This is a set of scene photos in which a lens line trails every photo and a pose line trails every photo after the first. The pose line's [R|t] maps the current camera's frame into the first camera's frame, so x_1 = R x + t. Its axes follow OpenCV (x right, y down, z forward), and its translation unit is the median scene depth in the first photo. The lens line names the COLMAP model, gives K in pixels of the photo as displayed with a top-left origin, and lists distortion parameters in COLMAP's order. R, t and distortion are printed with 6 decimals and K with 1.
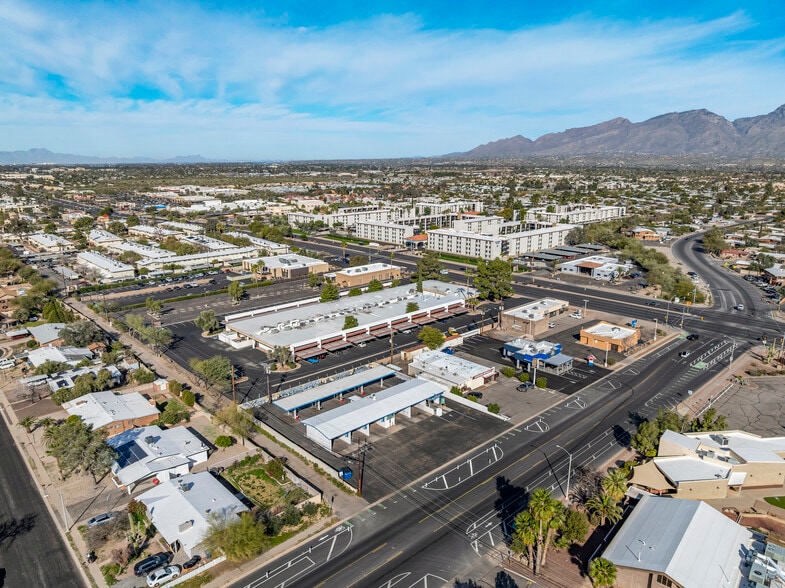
lens RADIAL K [[555.8, 0, 394.9], [0, 555.8, 297.0], [0, 0, 1]] dist [-0.034049, 0.005064]
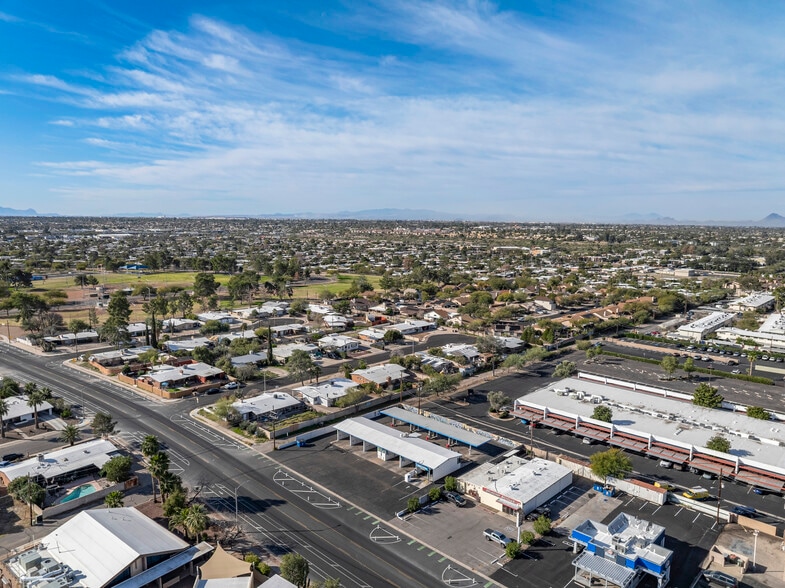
lens RADIAL K [[555.8, 0, 394.9], [0, 555.8, 297.0], [0, 0, 1]] dist [-0.034049, 0.005064]
pose [[0.039726, 0.139624, -0.989407, 0.757495], [-0.257459, 0.958186, 0.124880, -0.156625], [0.965472, 0.249770, 0.074012, 0.646883]]
